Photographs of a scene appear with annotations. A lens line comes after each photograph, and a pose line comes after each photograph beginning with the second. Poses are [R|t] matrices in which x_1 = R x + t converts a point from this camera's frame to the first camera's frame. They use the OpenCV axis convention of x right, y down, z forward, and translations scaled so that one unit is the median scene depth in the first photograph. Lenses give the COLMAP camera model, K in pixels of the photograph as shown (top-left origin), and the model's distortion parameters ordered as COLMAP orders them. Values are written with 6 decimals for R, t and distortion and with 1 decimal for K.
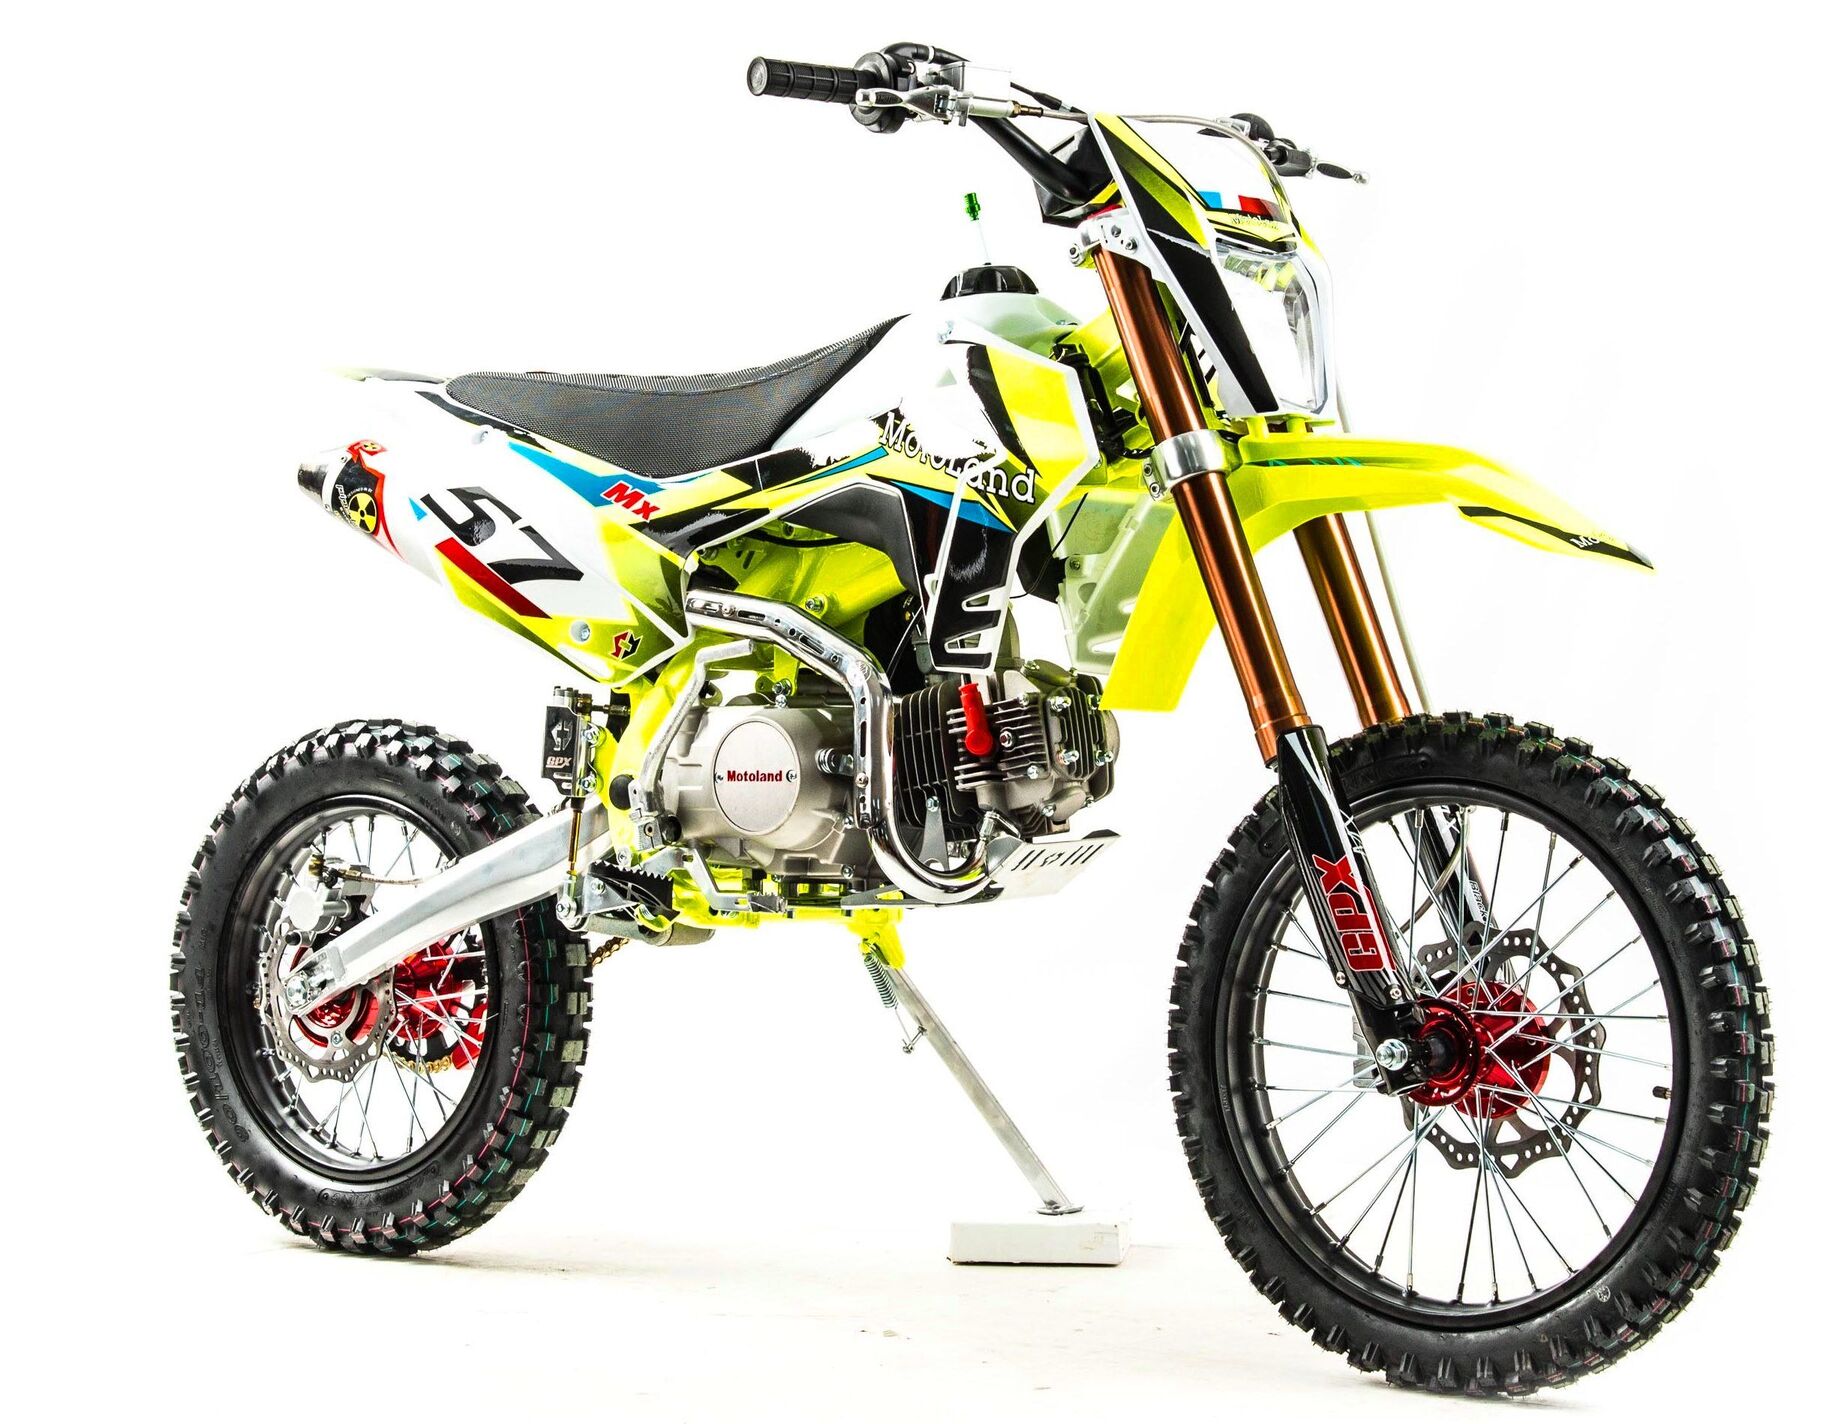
lens RADIAL K [[3054.8, 0, 923.5], [0, 3054.8, 712.0], [0, 0, 1]] dist [0.015241, 0.020054]
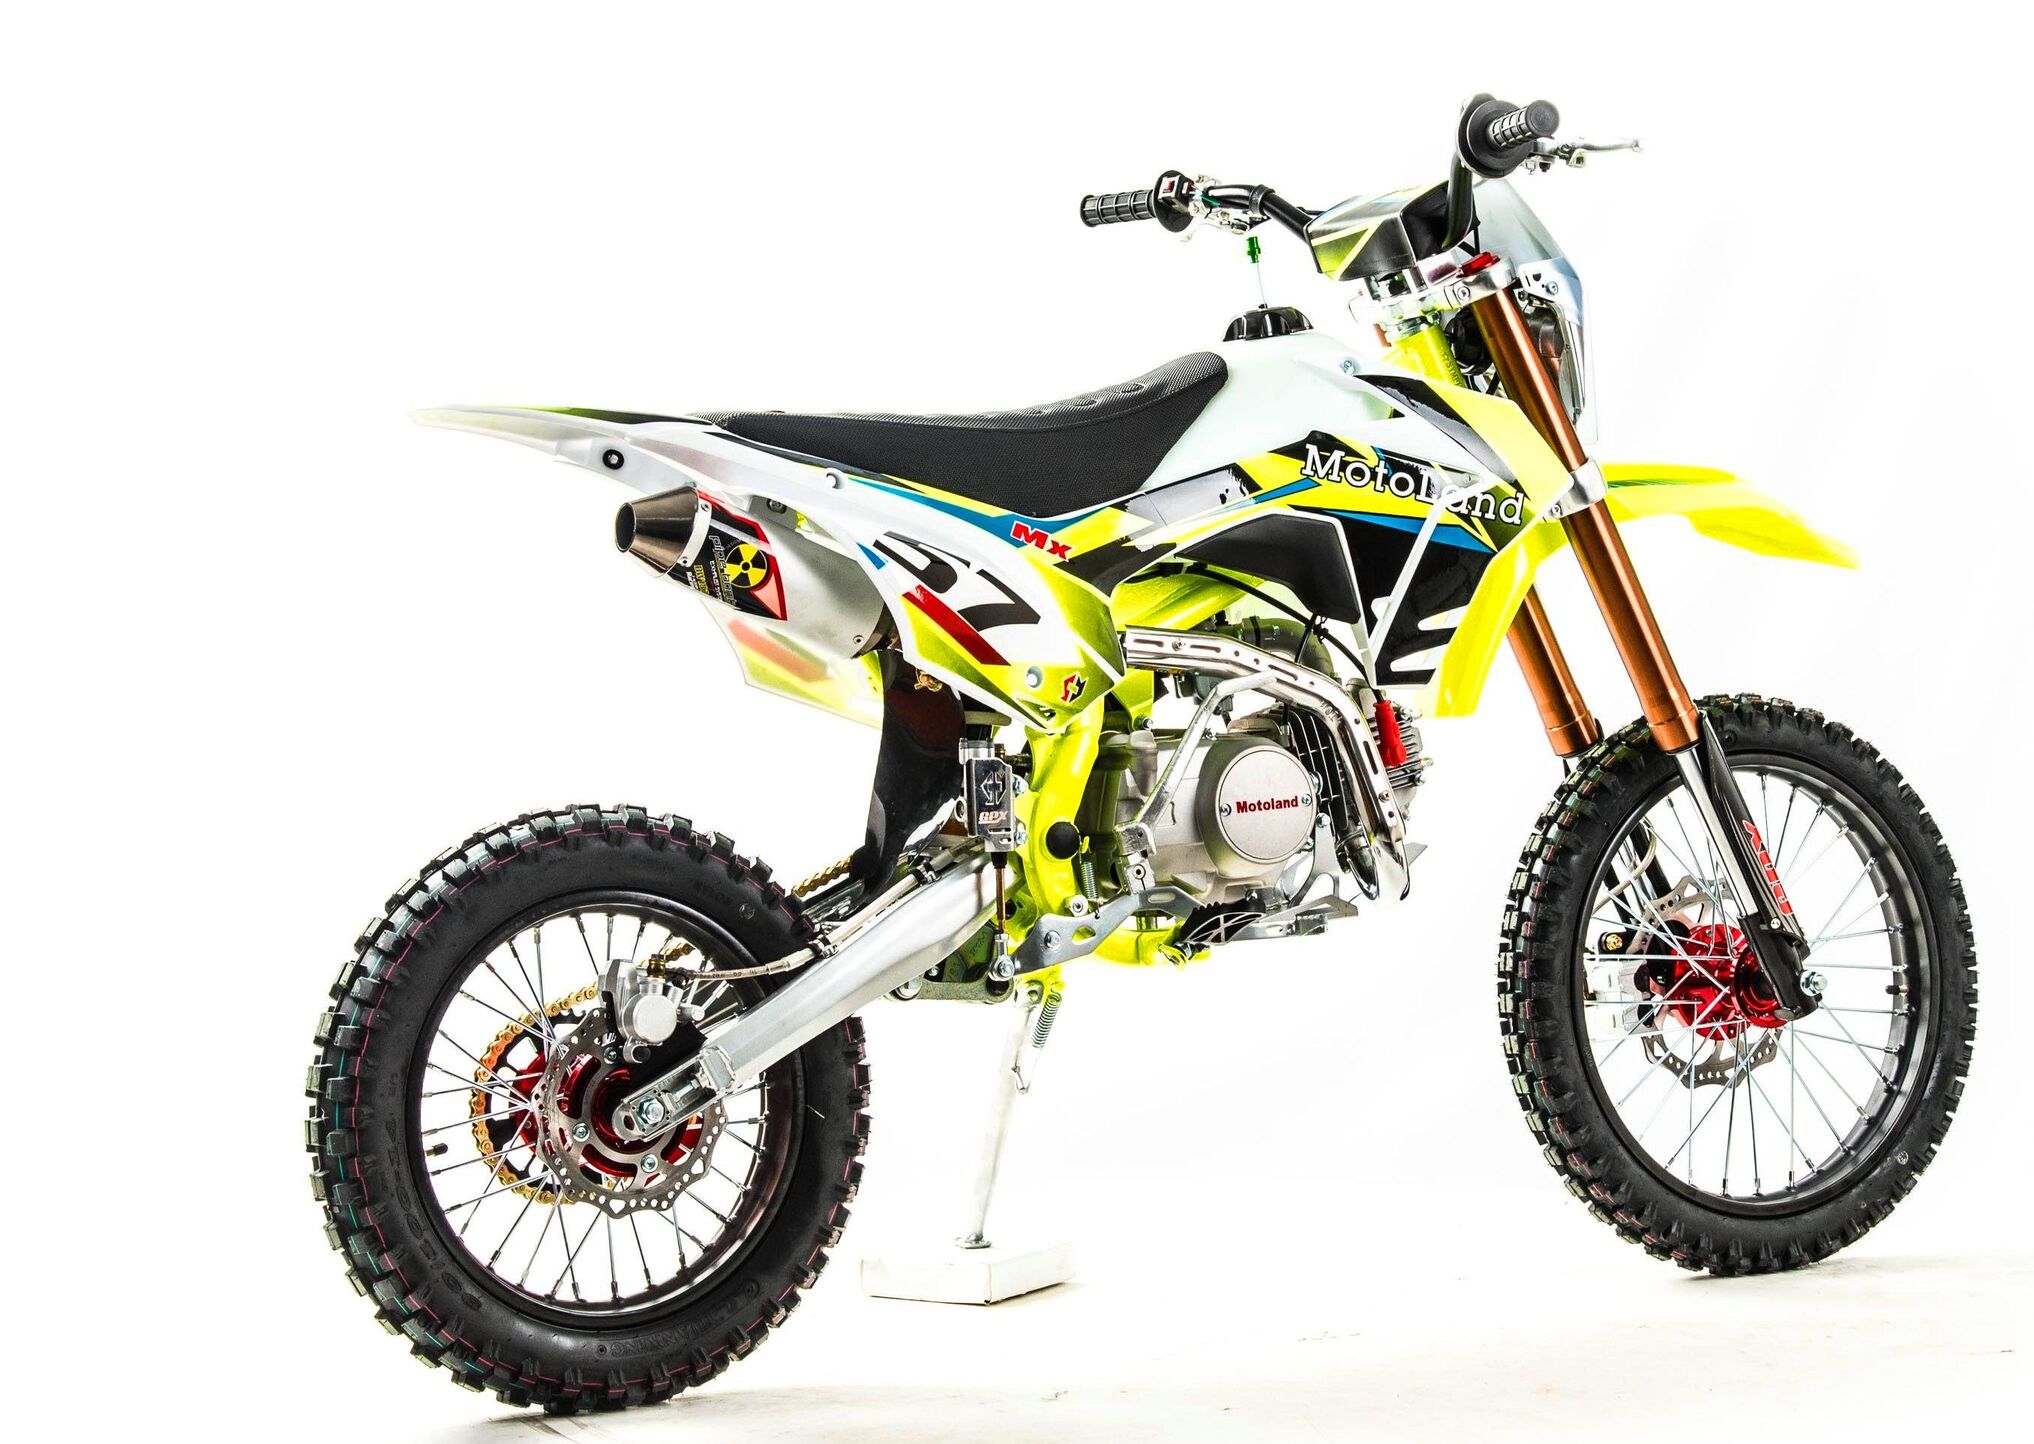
lens RADIAL K [[3044.7, 0, 1017.0], [0, 3044.7, 722.0], [0, 0, 1]] dist [-0.008897, -0.027886]
pose [[0.743549, -0.070029, 0.665004, -0.774473], [0.083755, 0.996422, 0.011282, -0.024169], [-0.663415, 0.047309, 0.746755, 0.296956]]
